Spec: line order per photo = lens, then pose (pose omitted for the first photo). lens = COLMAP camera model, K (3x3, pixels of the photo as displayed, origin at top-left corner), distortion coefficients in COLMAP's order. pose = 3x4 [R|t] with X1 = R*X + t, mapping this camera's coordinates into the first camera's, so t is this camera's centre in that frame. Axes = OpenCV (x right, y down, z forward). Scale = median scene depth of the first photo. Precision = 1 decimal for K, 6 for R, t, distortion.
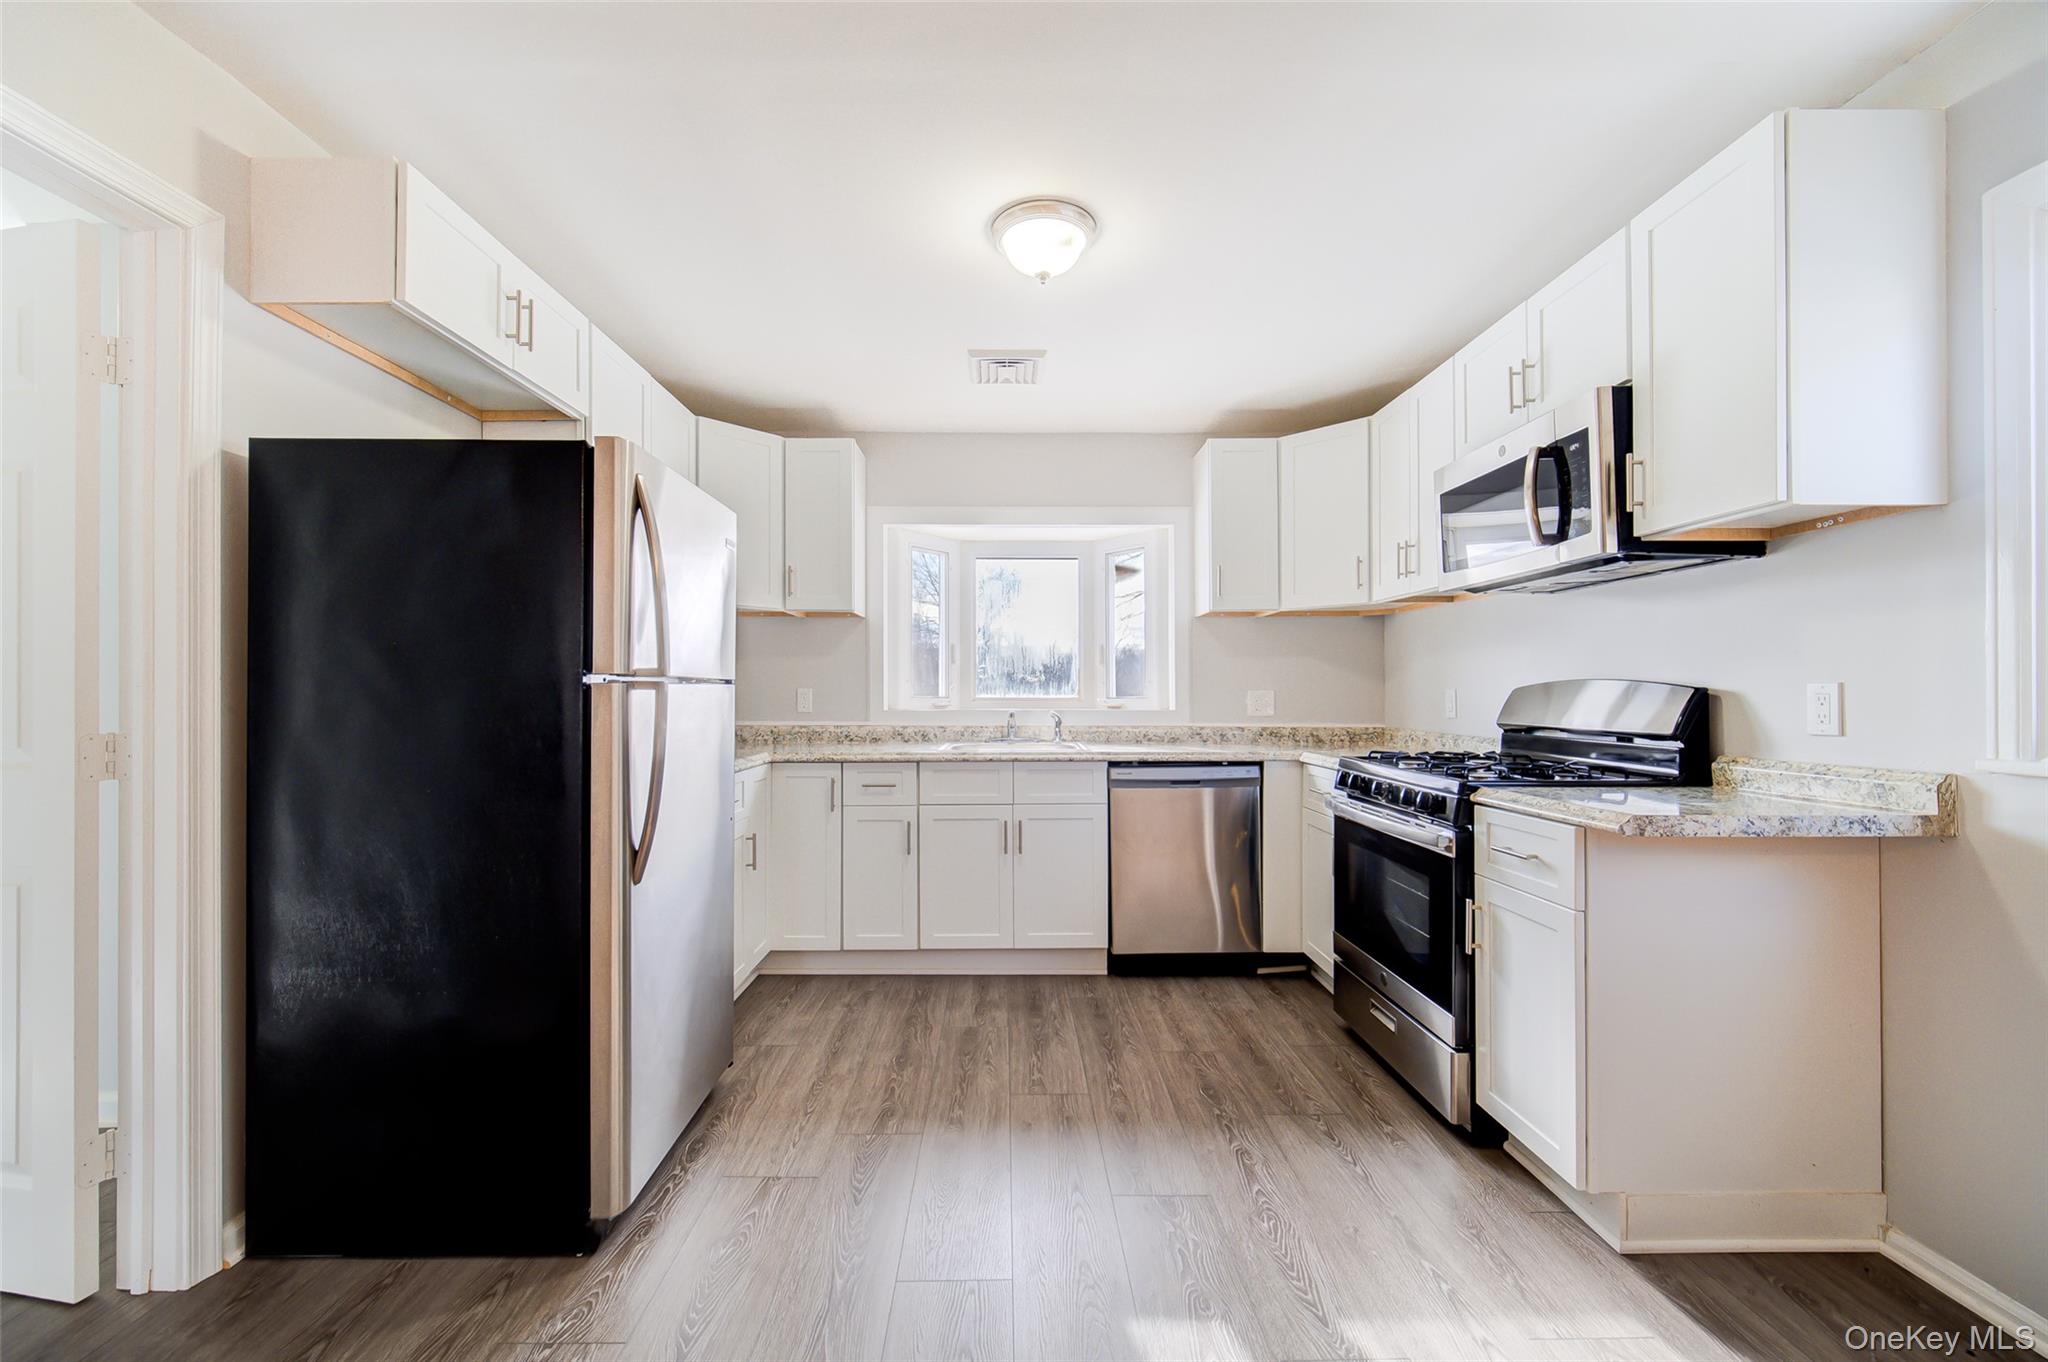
lens RADIAL K [[824.7, 0, 993.4], [0, 824.7, 686.0], [0, 0, 1]] dist [-0.001892, -0.000381]
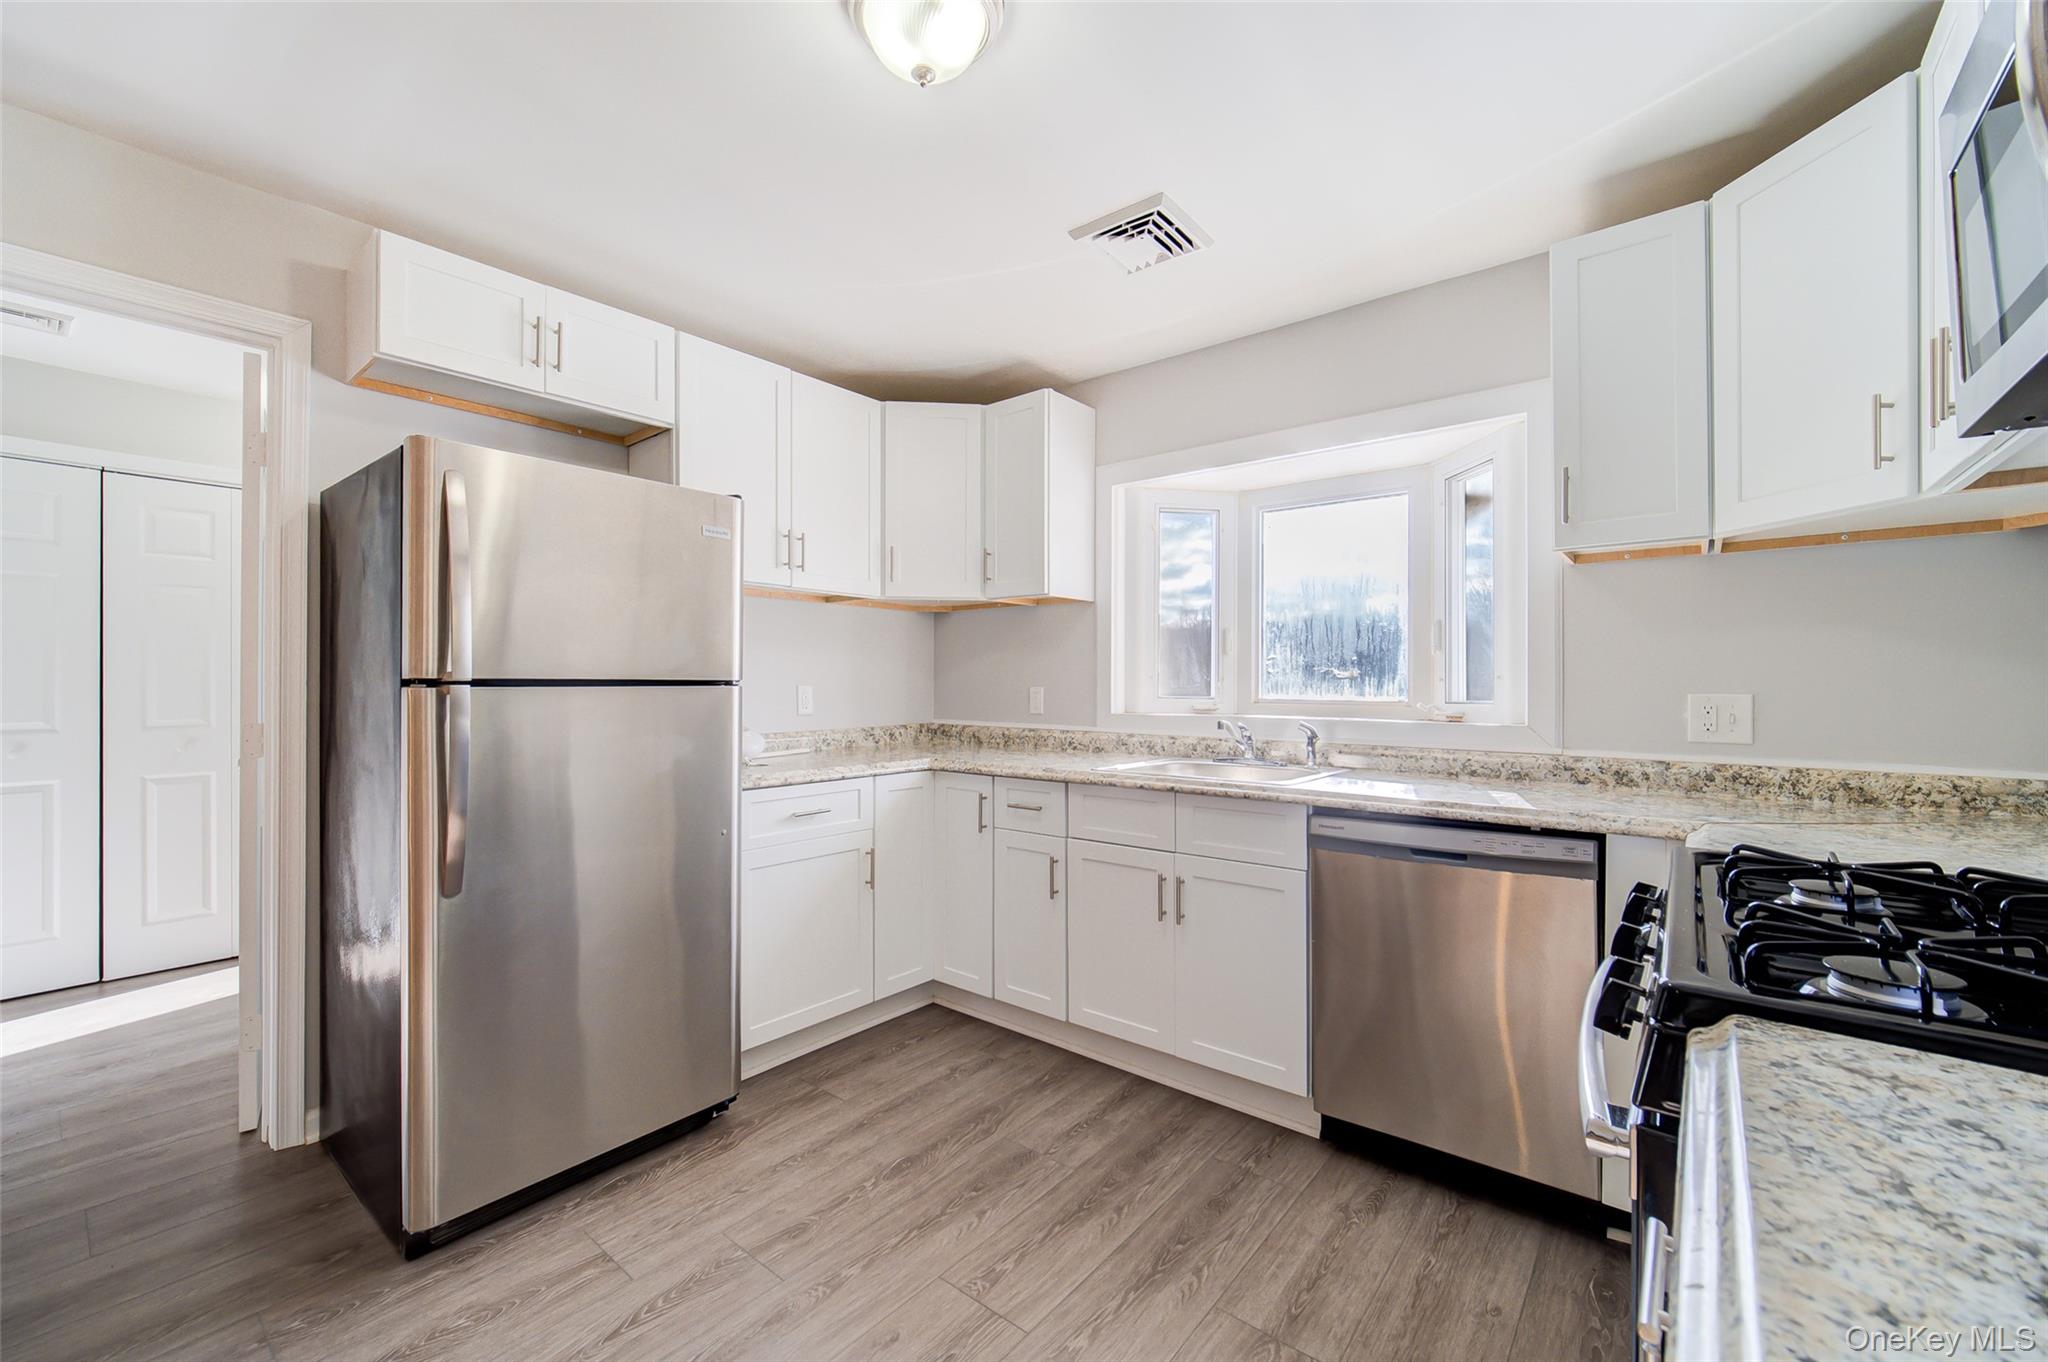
lens RADIAL K [[824.7, 0, 1011.4], [0, 824.7, 681.0], [0, 0, 1]] dist [-0.001892, -0.000381]
pose [[0.769951, -0.000282, -0.638103, 0.367285], [0.002090, 0.999996, 0.002080, -0.005421], [0.638100, -0.002935, 0.769948, 0.364863]]
